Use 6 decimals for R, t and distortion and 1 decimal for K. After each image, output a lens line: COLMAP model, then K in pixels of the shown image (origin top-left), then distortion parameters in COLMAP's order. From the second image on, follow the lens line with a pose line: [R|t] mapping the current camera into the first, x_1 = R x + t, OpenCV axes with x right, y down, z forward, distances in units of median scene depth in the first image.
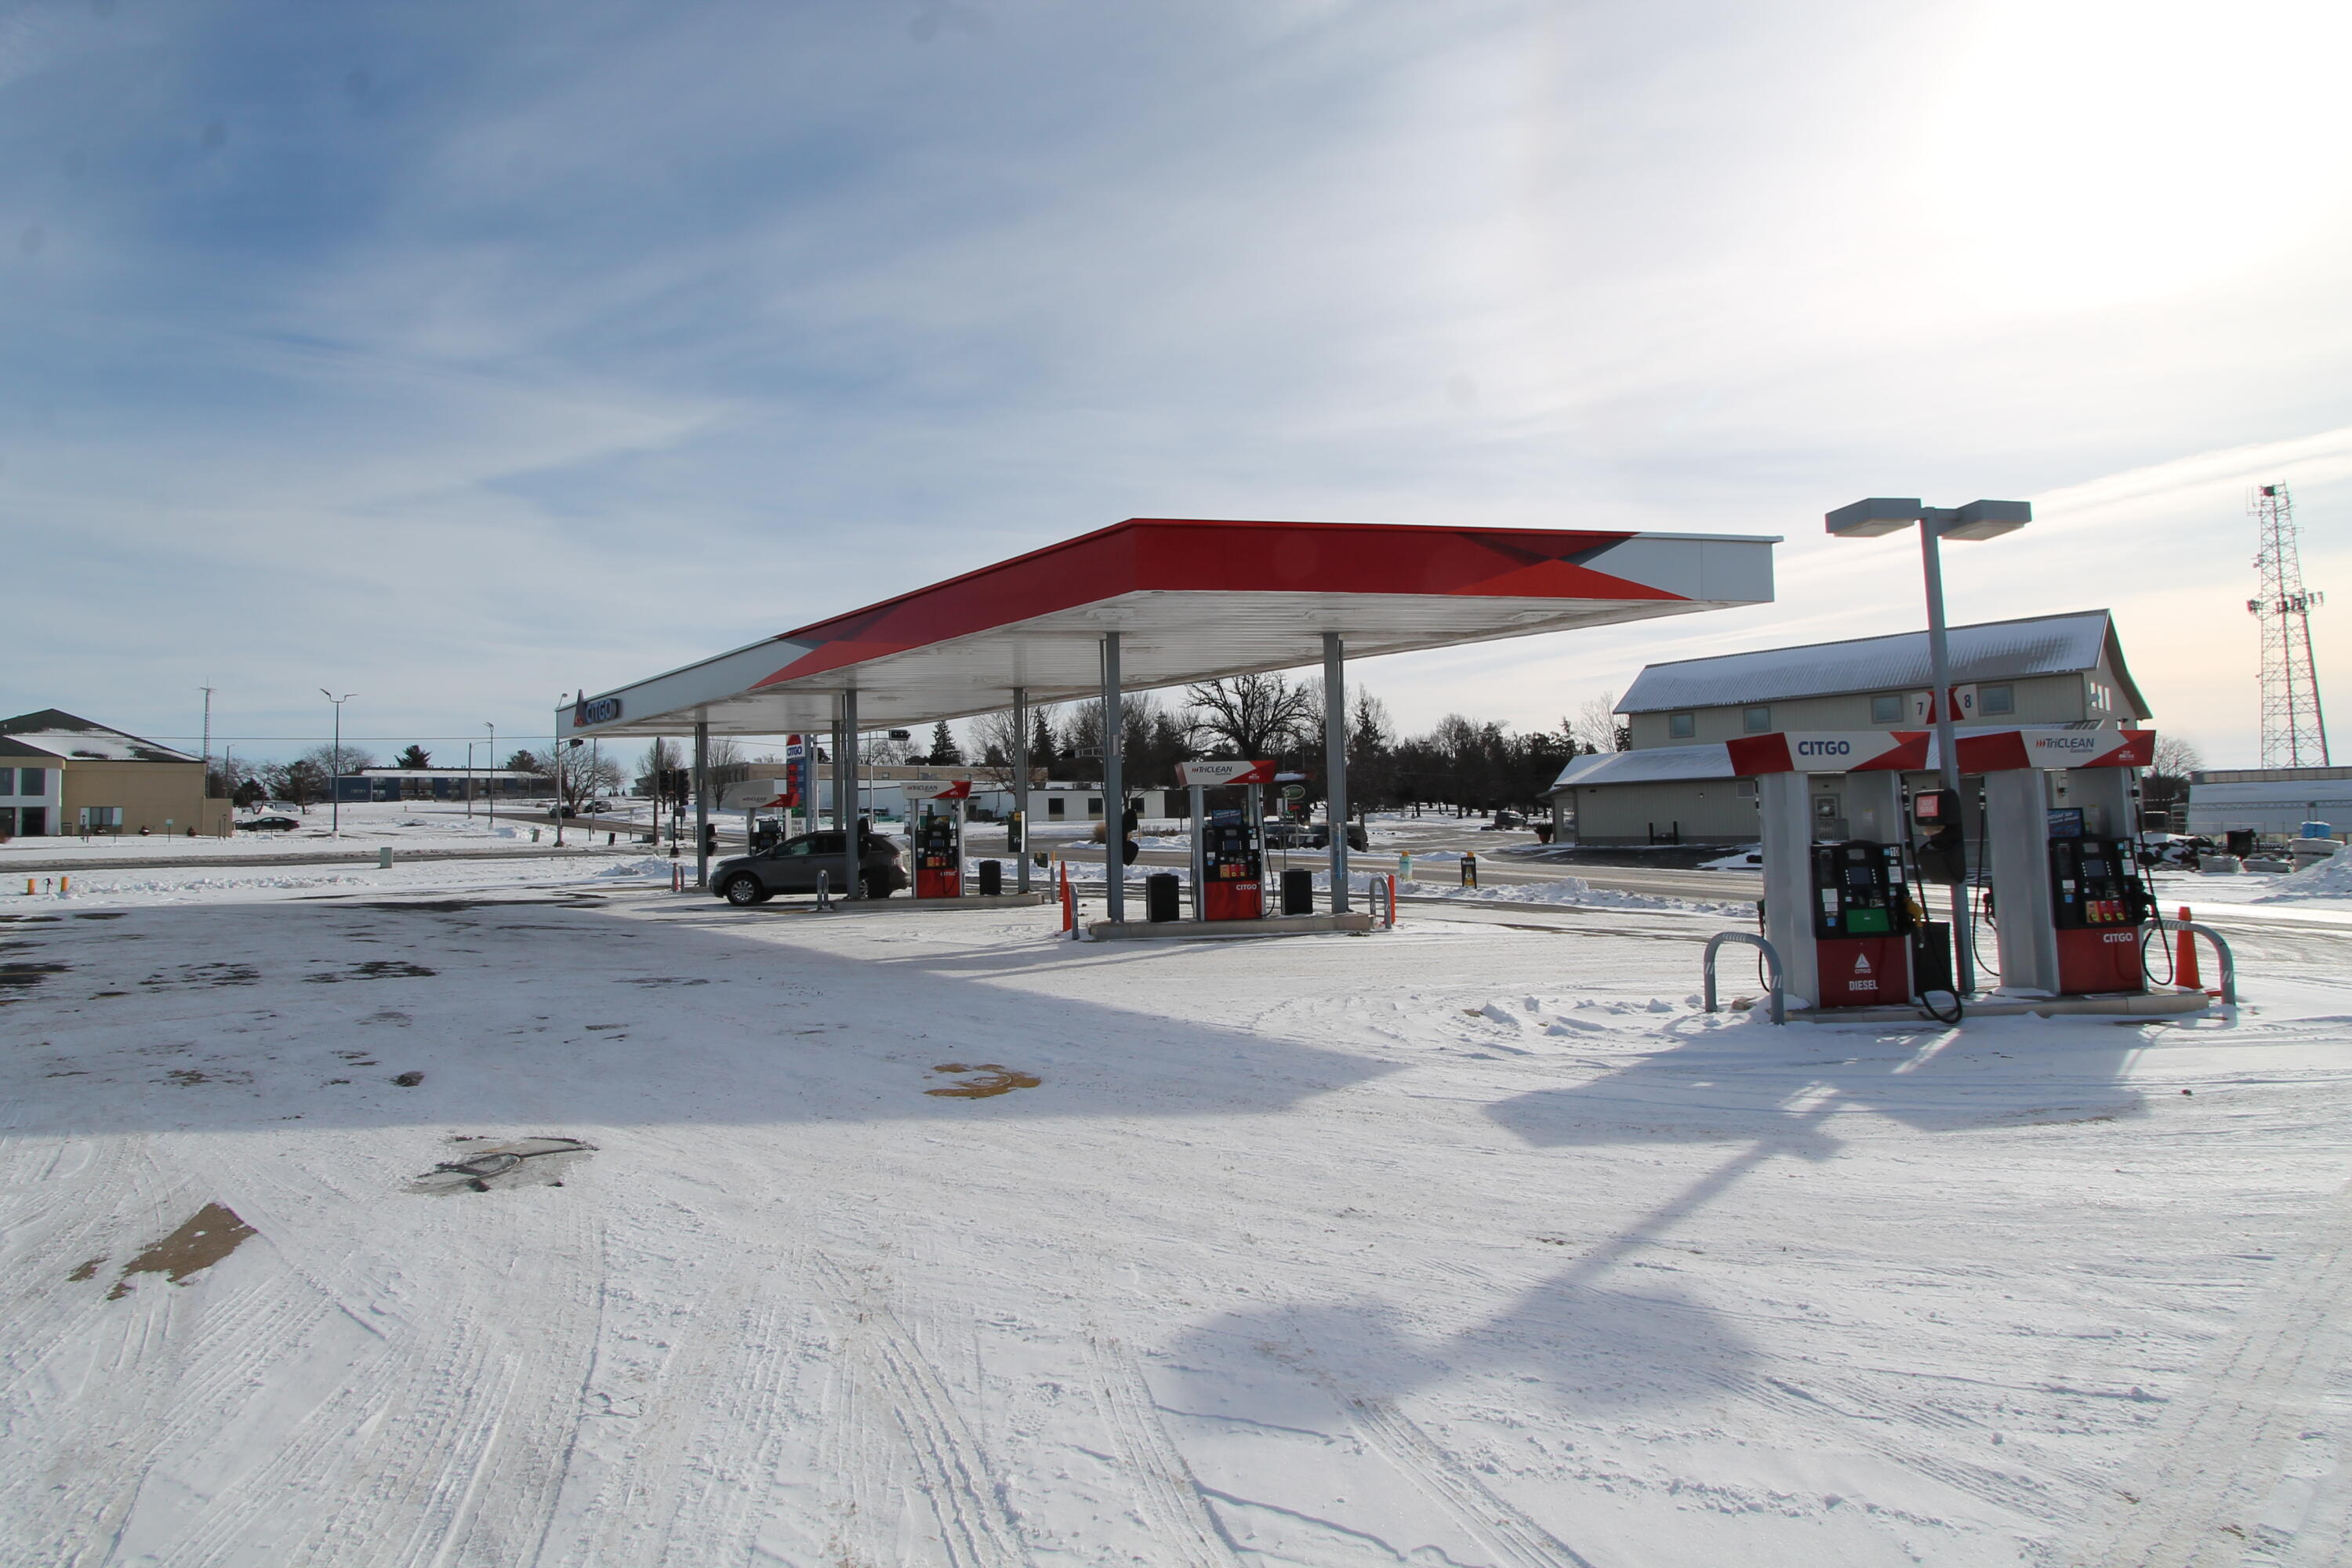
lens RADIAL K [[1102.0, 0, 1176.3], [0, 1102.0, 773.5], [0, 0, 1]] dist [-0.022617, 0.007658]
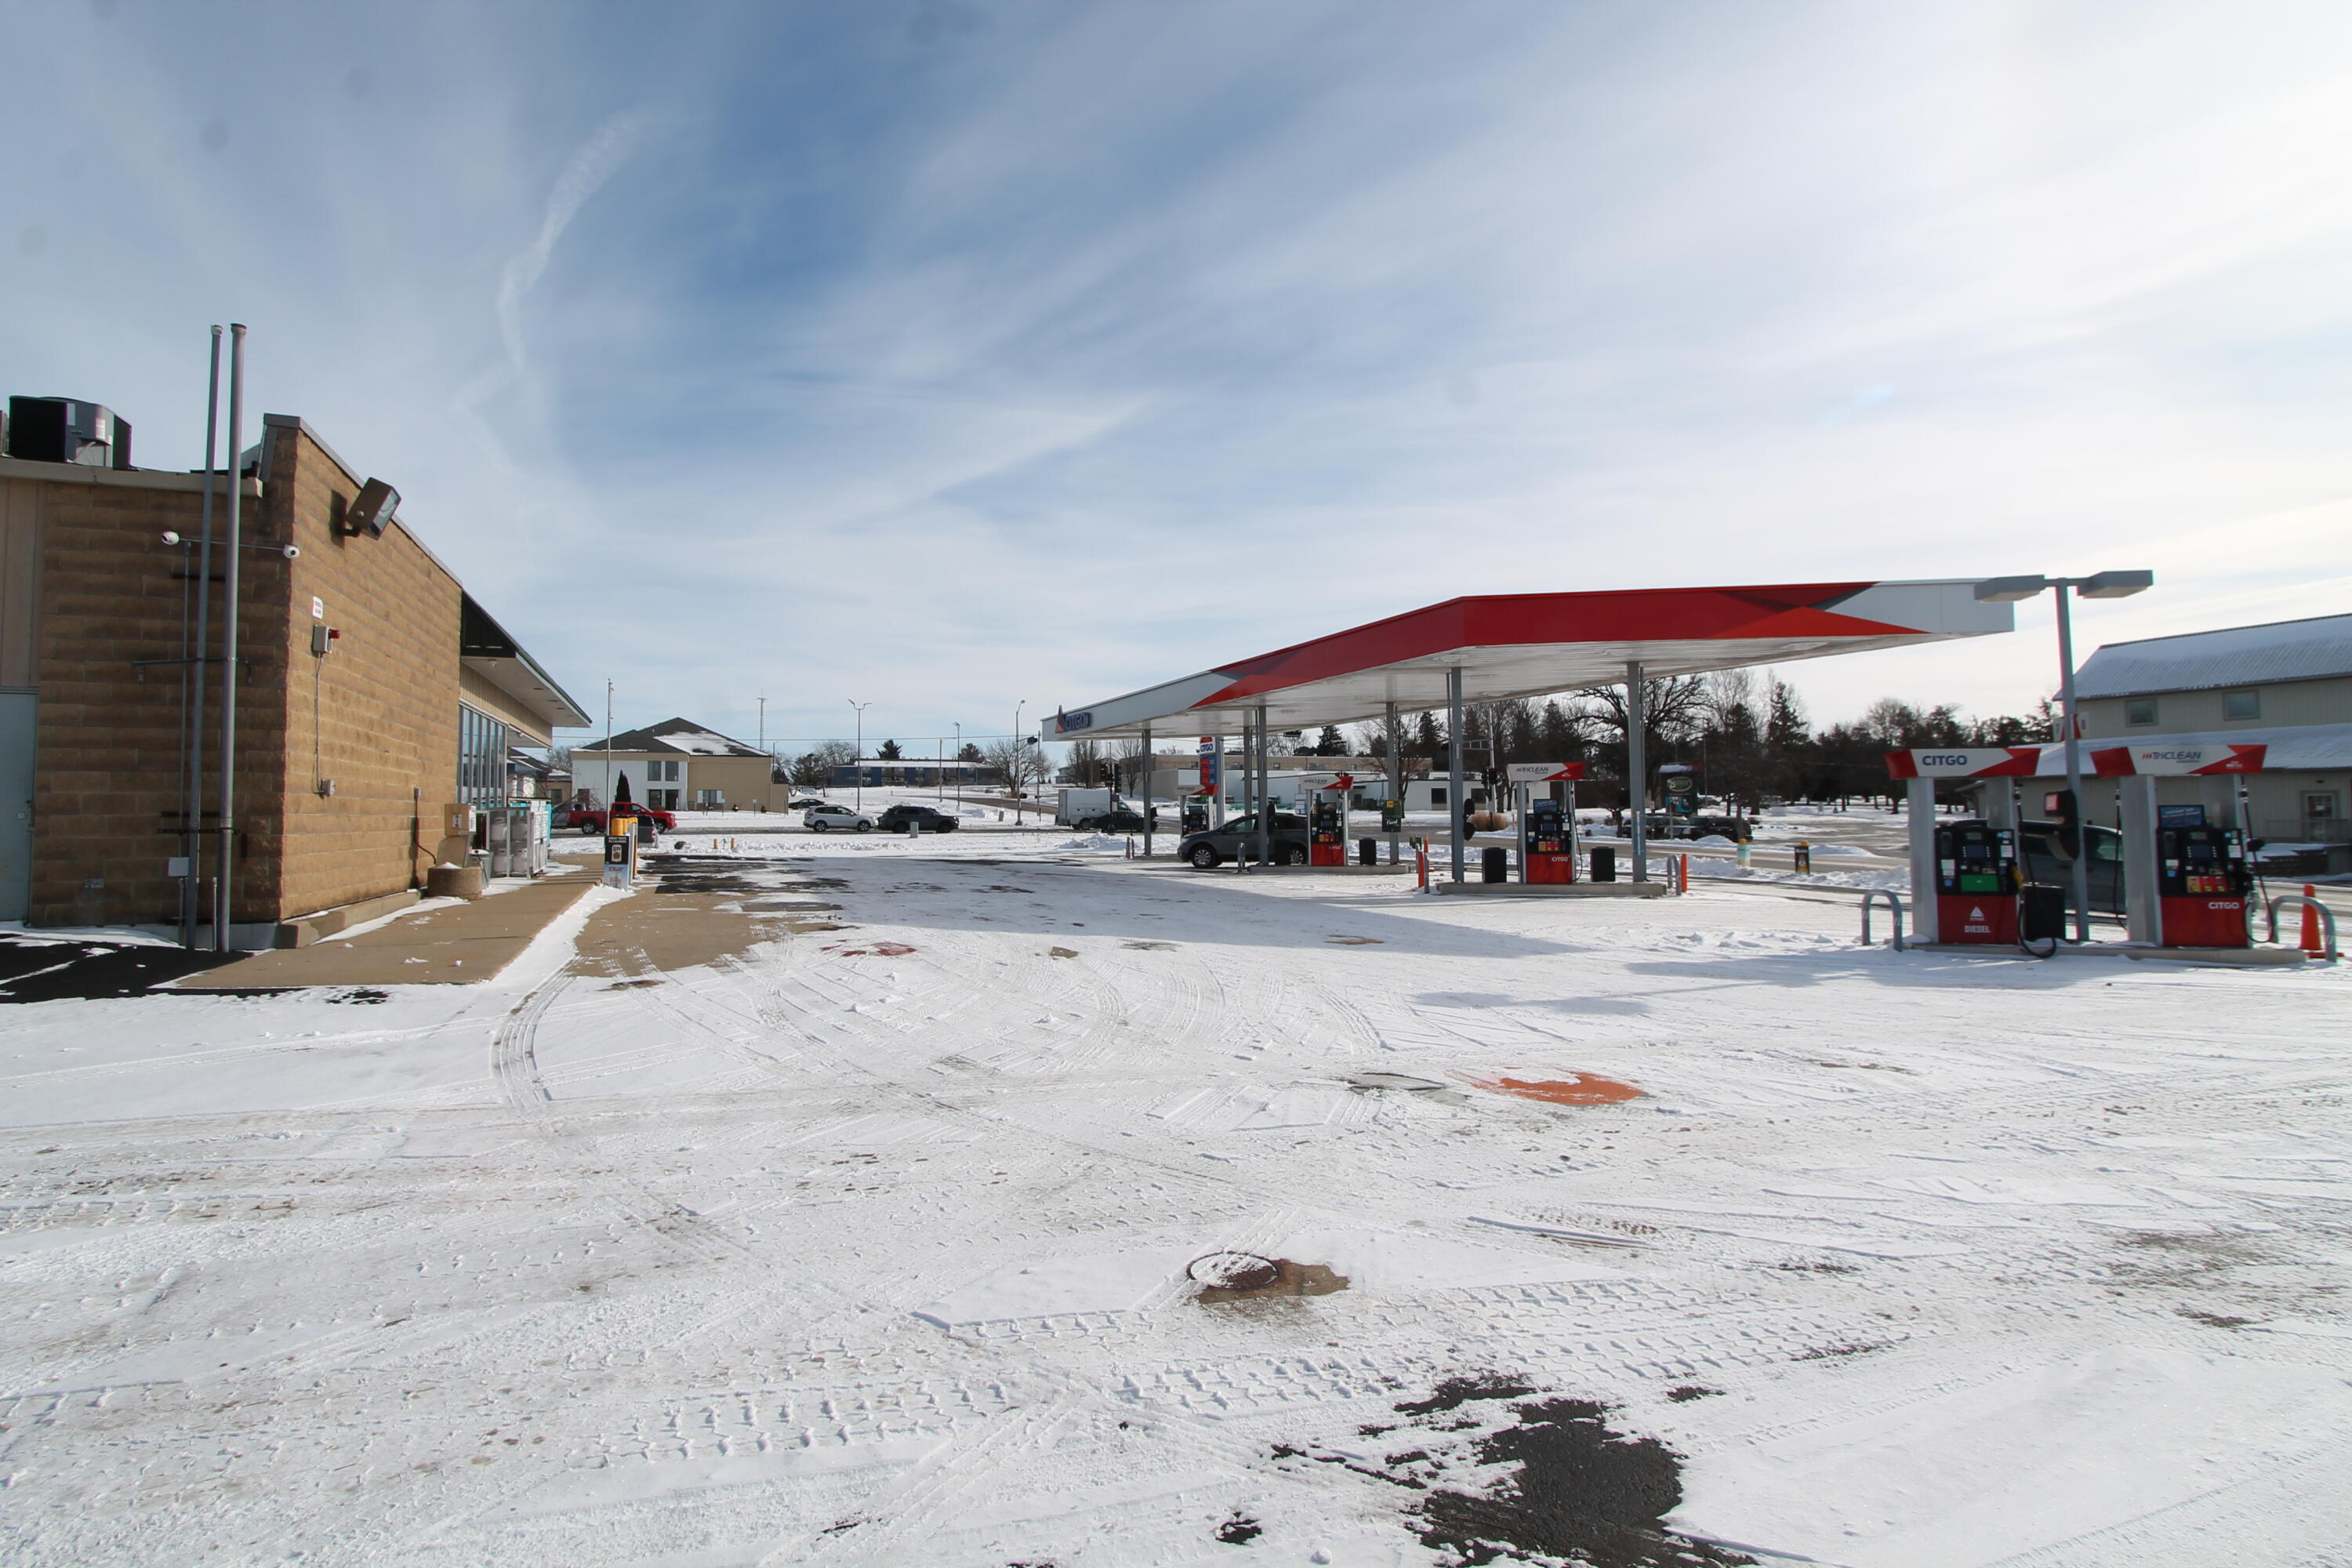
lens RADIAL K [[1099.7, 0, 1174.0], [0, 1099.7, 769.8], [0, 0, 1]] dist [-0.022734, 0.005792]
pose [[0.939578, 0.001722, -0.342330, 0.051785], [0.000453, 0.999980, 0.006273, -0.007733], [0.342334, -0.006049, 0.939559, -0.252406]]
